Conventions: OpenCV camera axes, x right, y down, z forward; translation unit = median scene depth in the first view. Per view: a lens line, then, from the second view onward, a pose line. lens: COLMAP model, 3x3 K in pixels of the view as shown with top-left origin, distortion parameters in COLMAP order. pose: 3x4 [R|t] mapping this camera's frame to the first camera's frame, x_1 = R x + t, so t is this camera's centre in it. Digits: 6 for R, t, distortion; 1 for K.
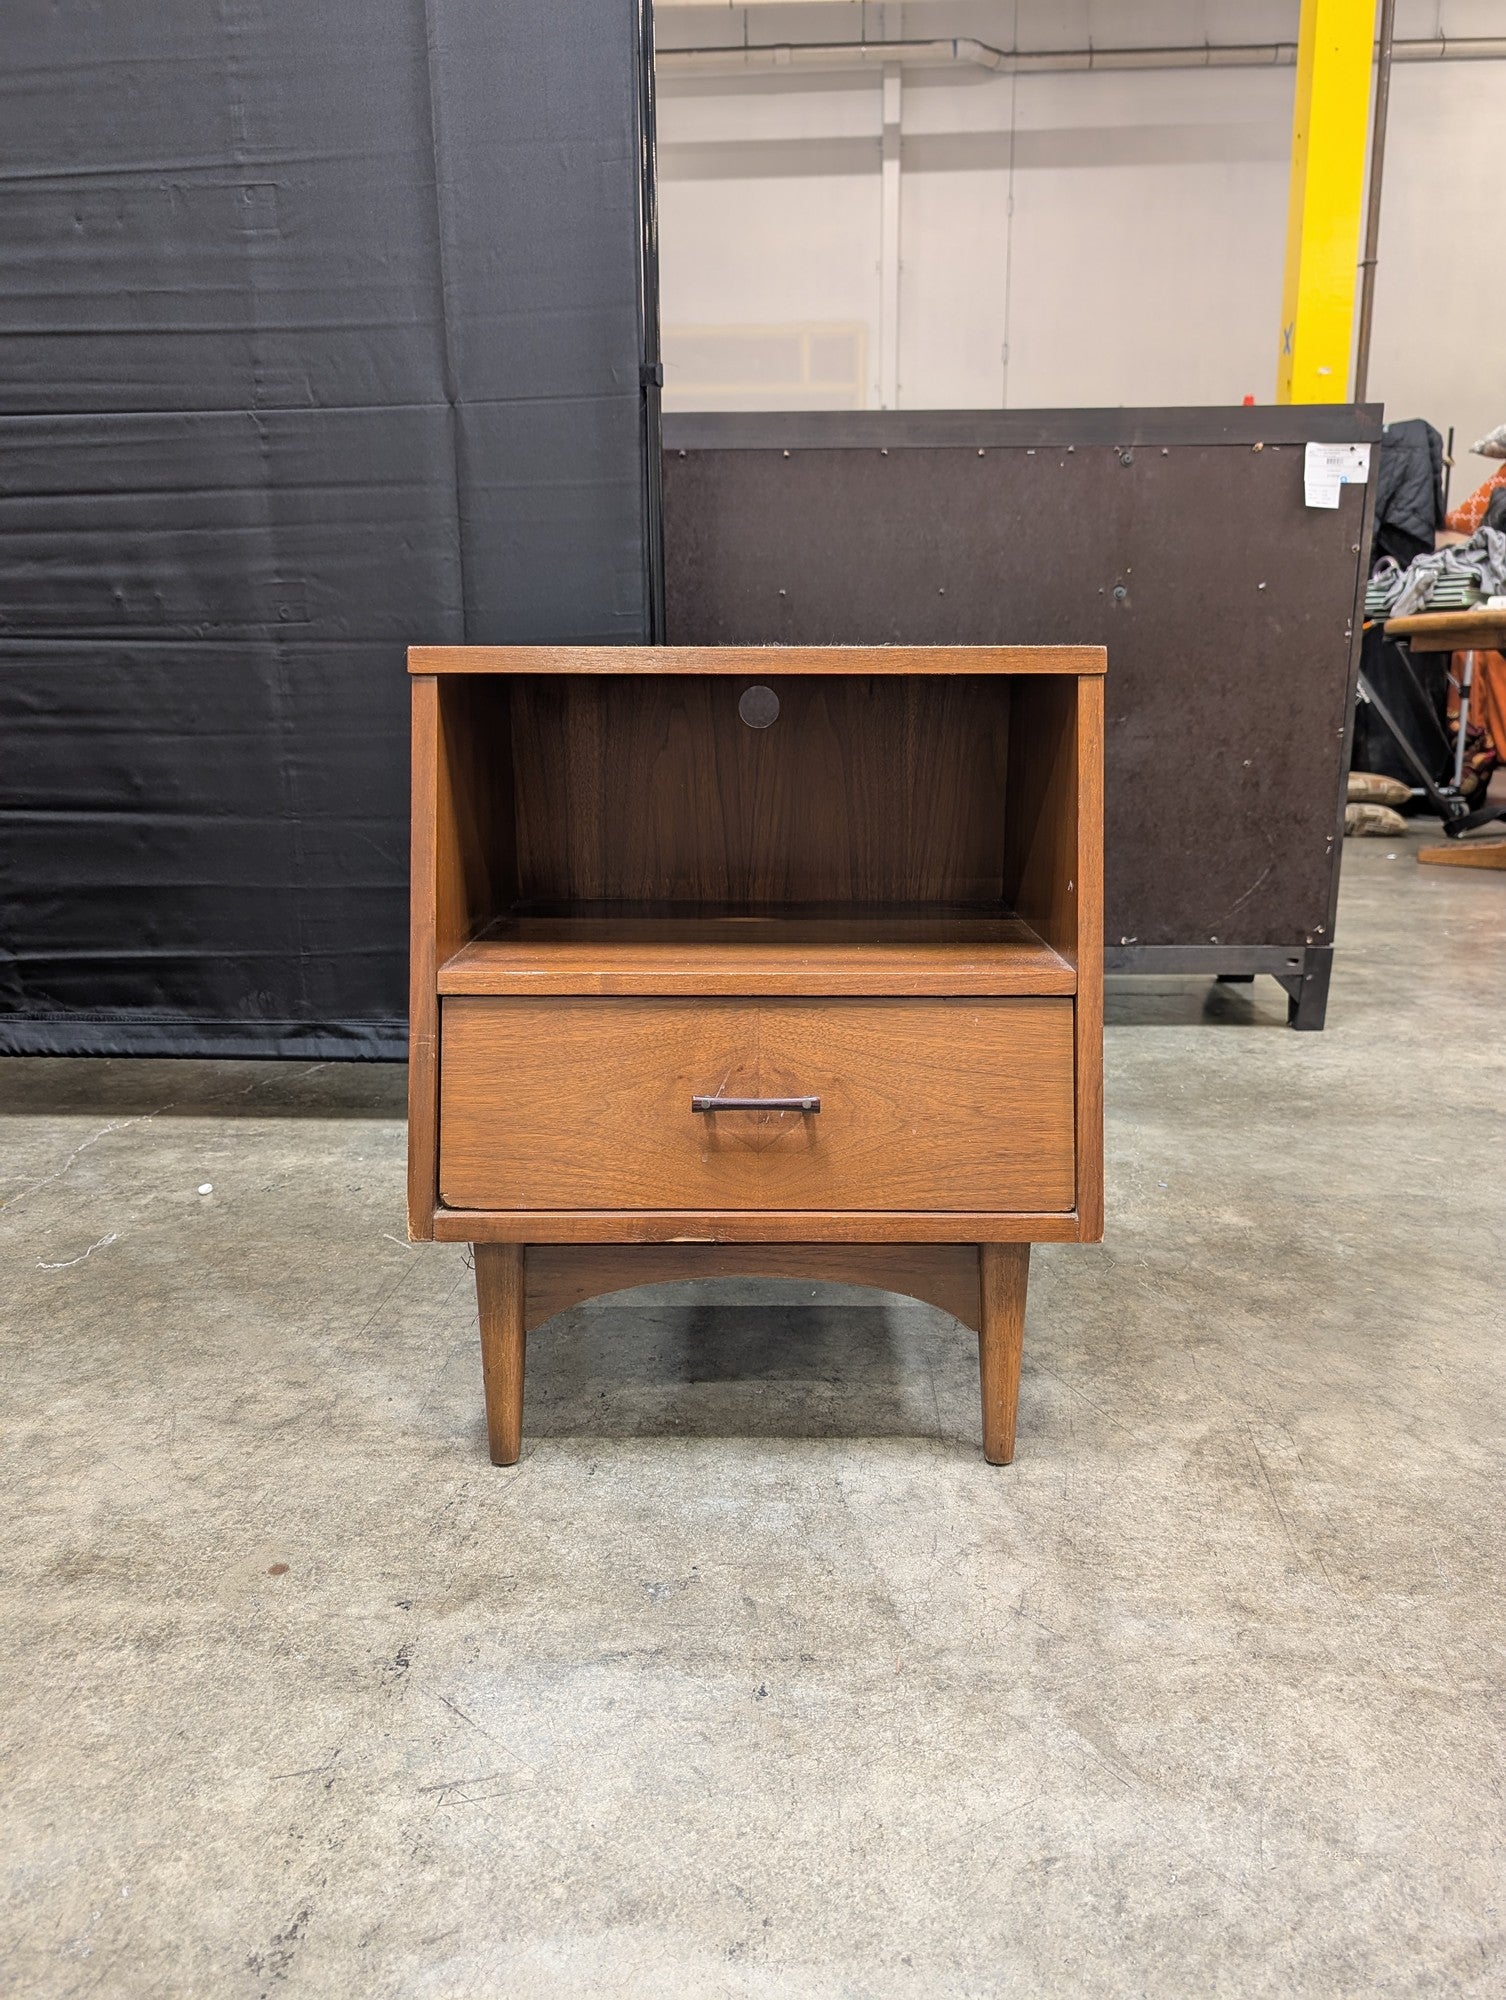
lens RADIAL K [[1459.0, 0, 752.7], [0, 1459.0, 1018.1], [0, 0, 1]] dist [-0.000571, -0.000570]
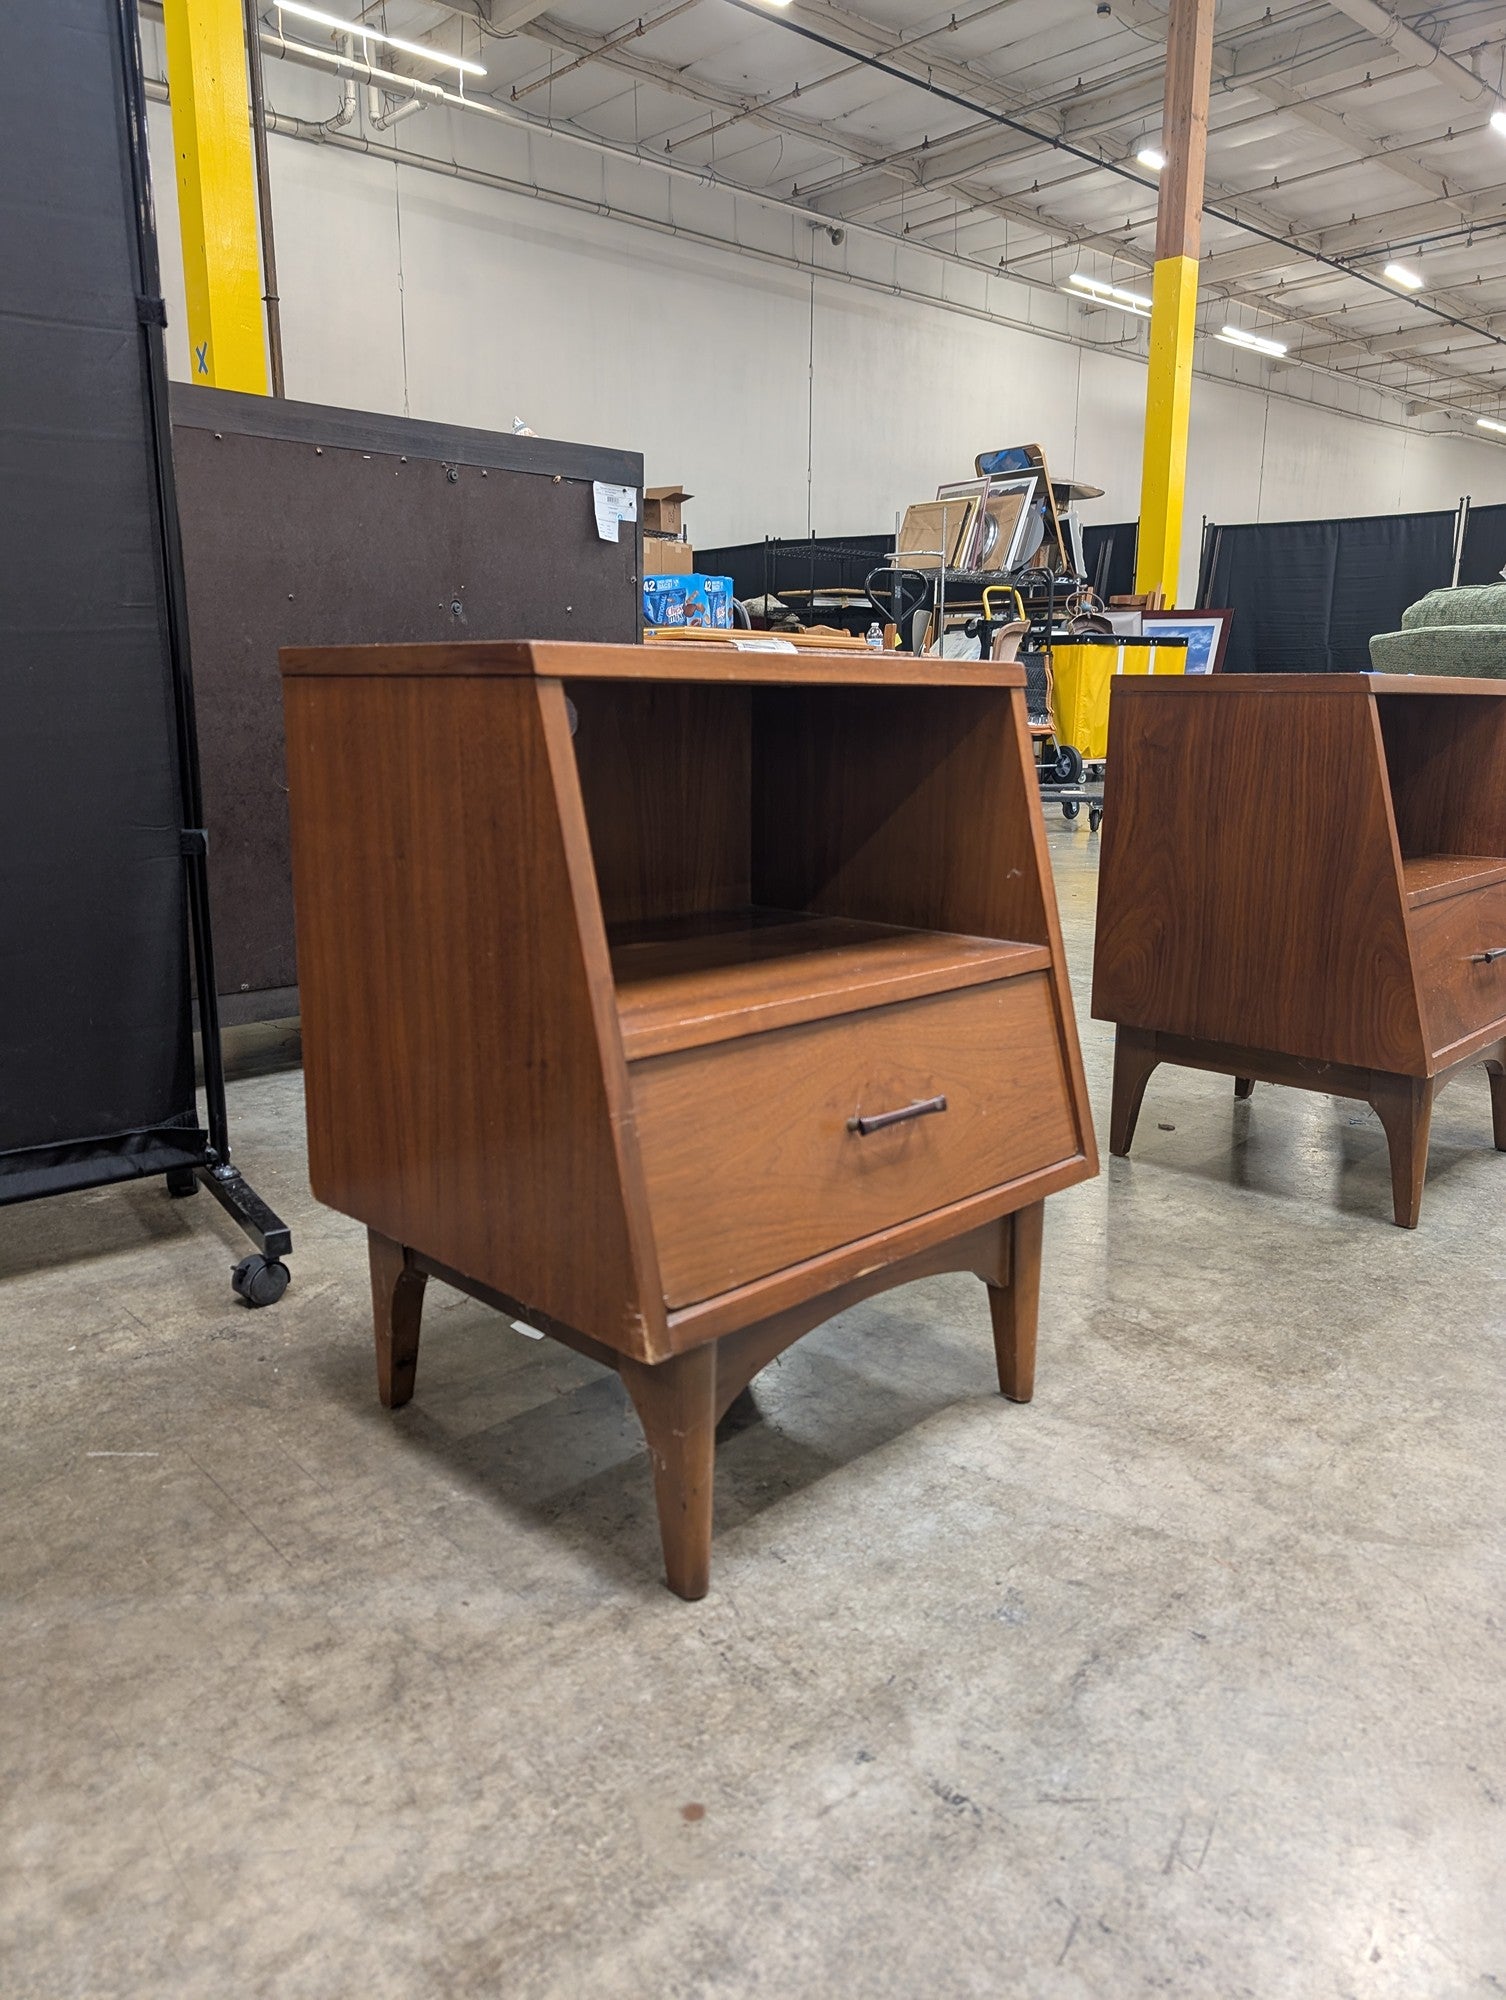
lens RADIAL K [[1451.7, 0, 753.0], [0, 1451.7, 1000.0], [0, 0, 1]] dist [0.011392, -0.008060]
pose [[0.690237, -0.139614, 0.709986, -0.773071], [0.157258, 0.986700, 0.041145, -0.075796], [-0.706288, 0.083251, 0.703012, 0.382470]]
